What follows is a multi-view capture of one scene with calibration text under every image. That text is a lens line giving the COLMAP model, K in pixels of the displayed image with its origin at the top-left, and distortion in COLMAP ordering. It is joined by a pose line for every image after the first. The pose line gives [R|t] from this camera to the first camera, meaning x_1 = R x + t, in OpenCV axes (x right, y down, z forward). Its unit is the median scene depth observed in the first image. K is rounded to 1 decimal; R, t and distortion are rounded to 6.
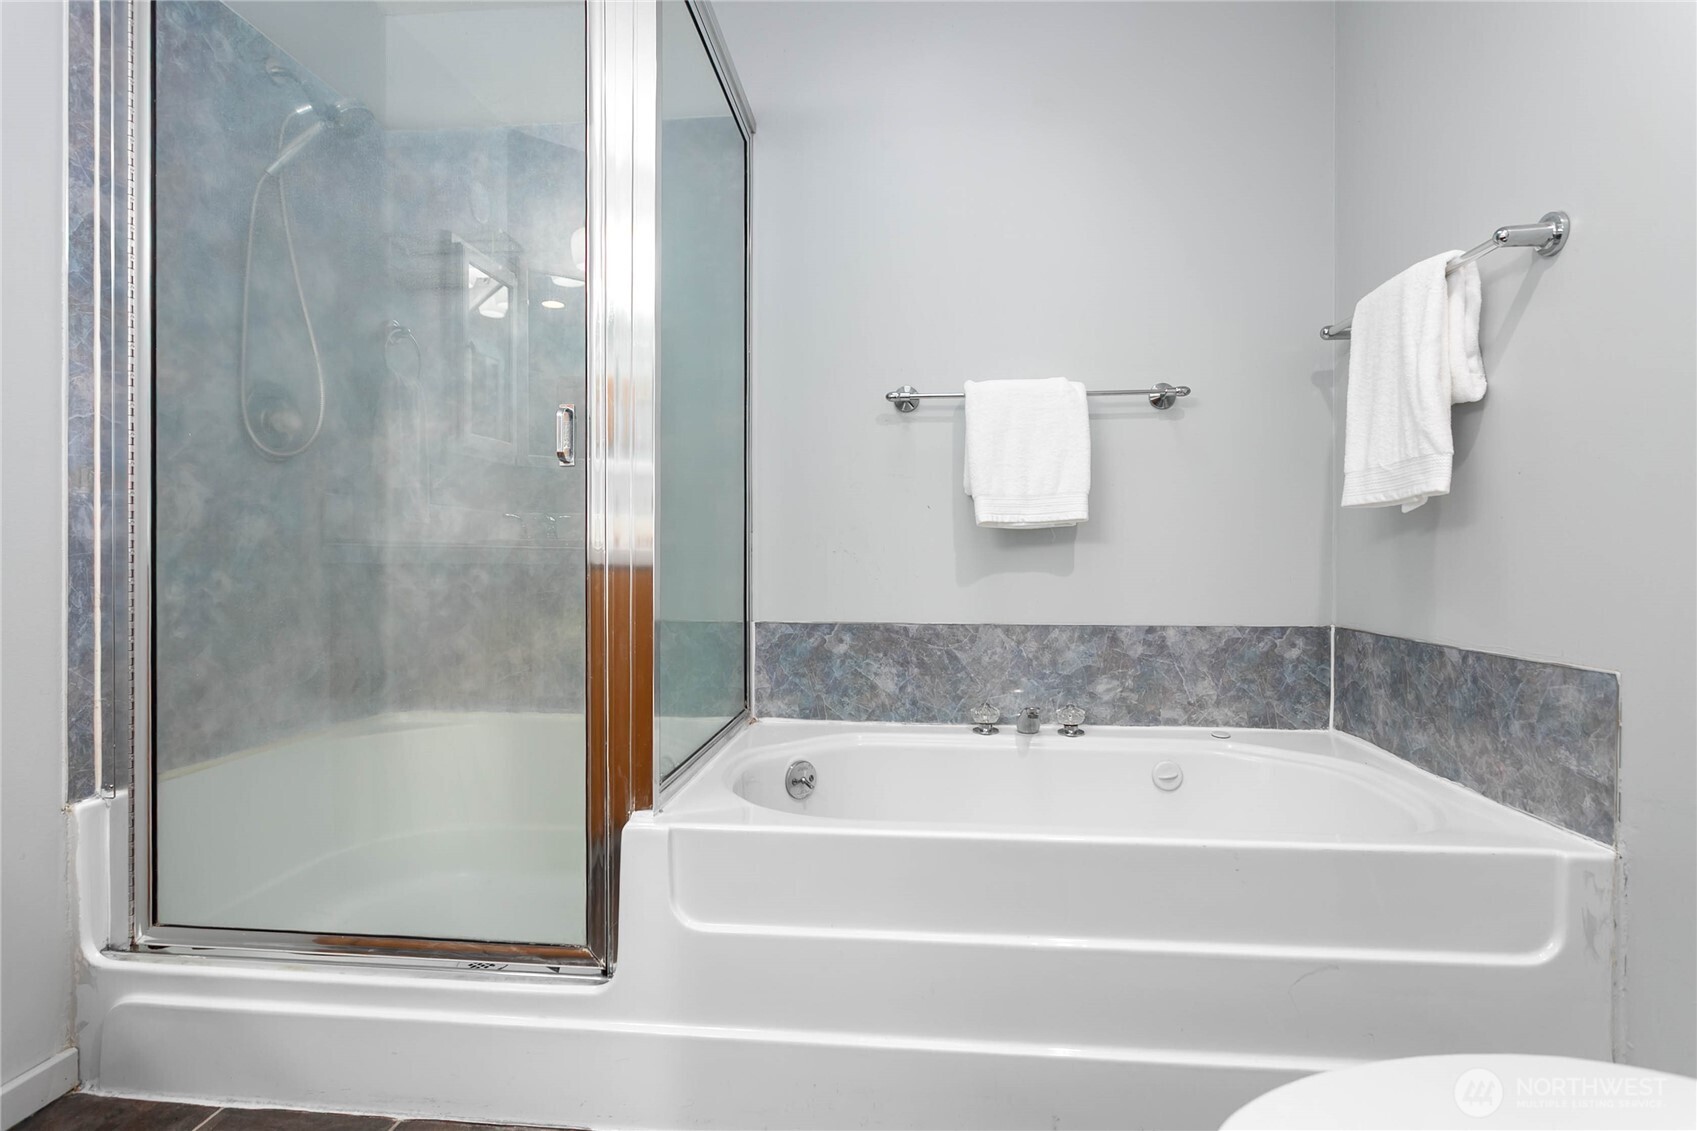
lens RADIAL K [[862.5, 0, 830.9], [0, 862.5, 561.0], [0, 0, 1]] dist [-0.006415, 0.001593]
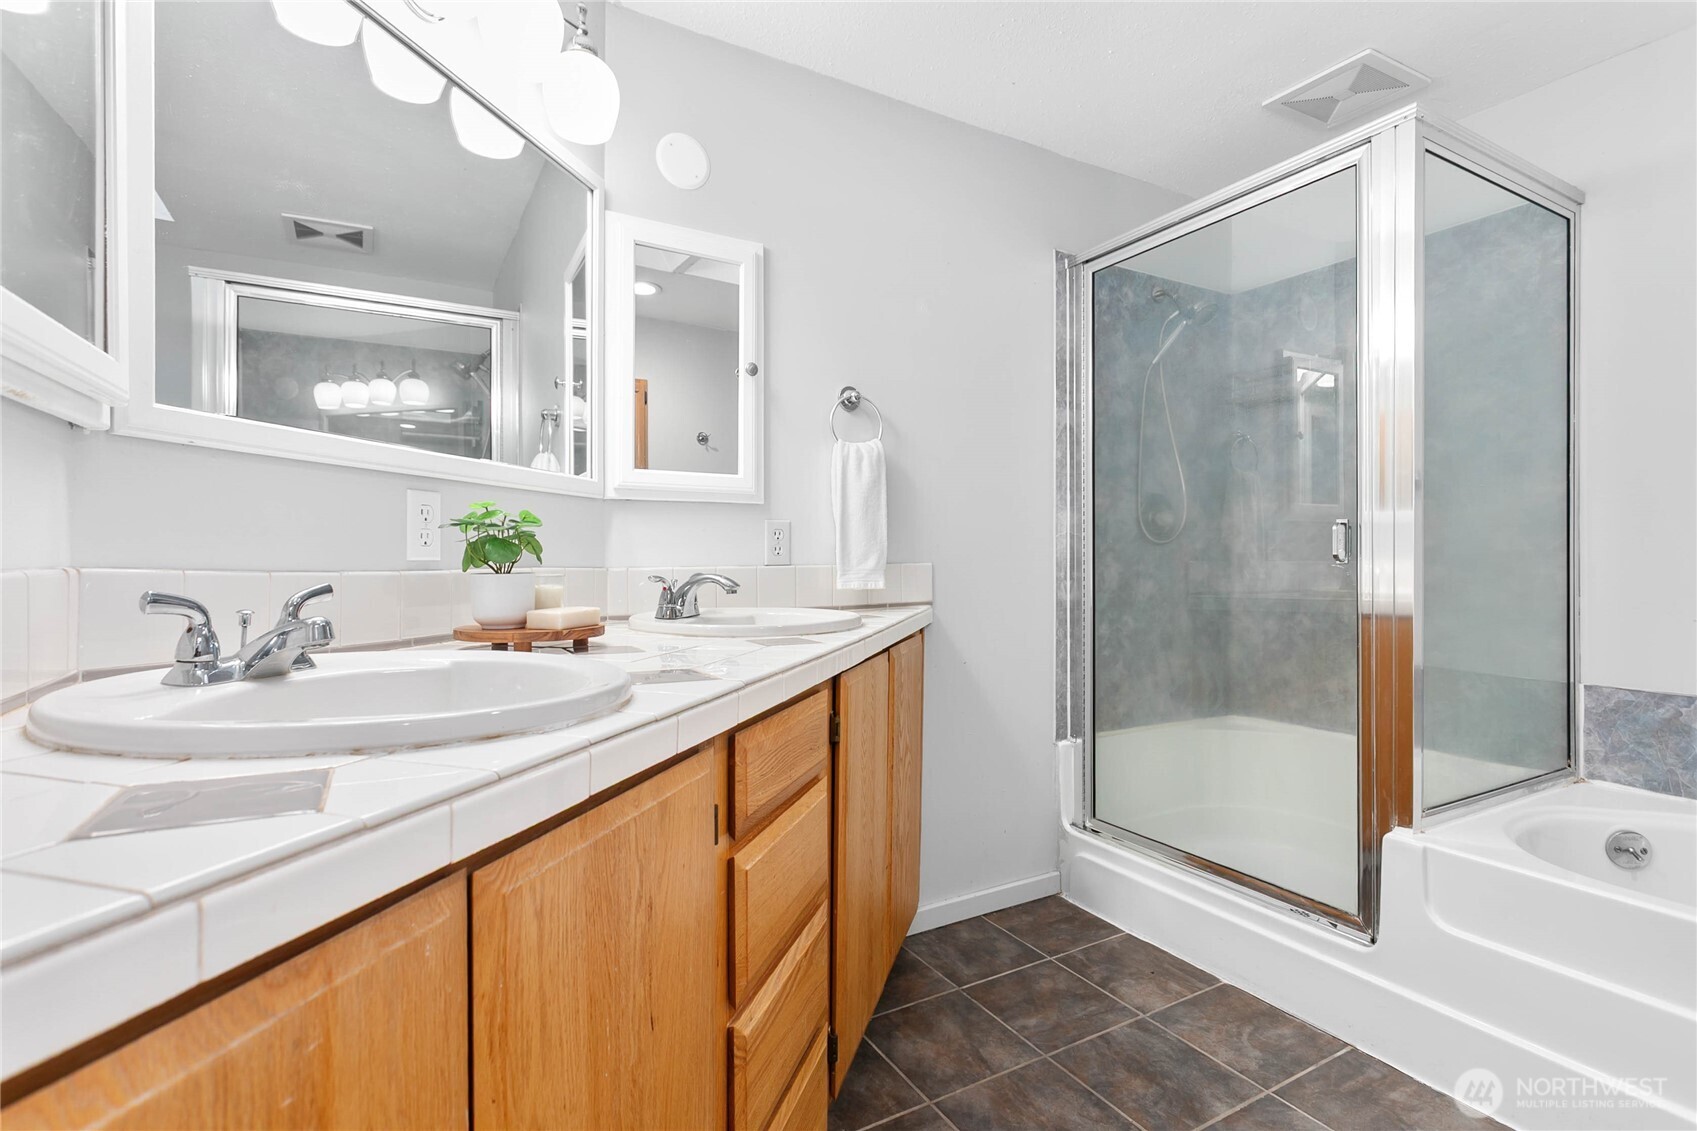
lens RADIAL K [[806.3, 0, 841.8], [0, 806.3, 563.4], [0, 0, 1]] dist [0.003767, 0.000082]
pose [[0.568873, 0.003058, -0.822419, 0.252997], [0.001735, 0.999986, 0.004918, -0.099121], [0.822423, -0.004224, 0.568860, -0.332451]]
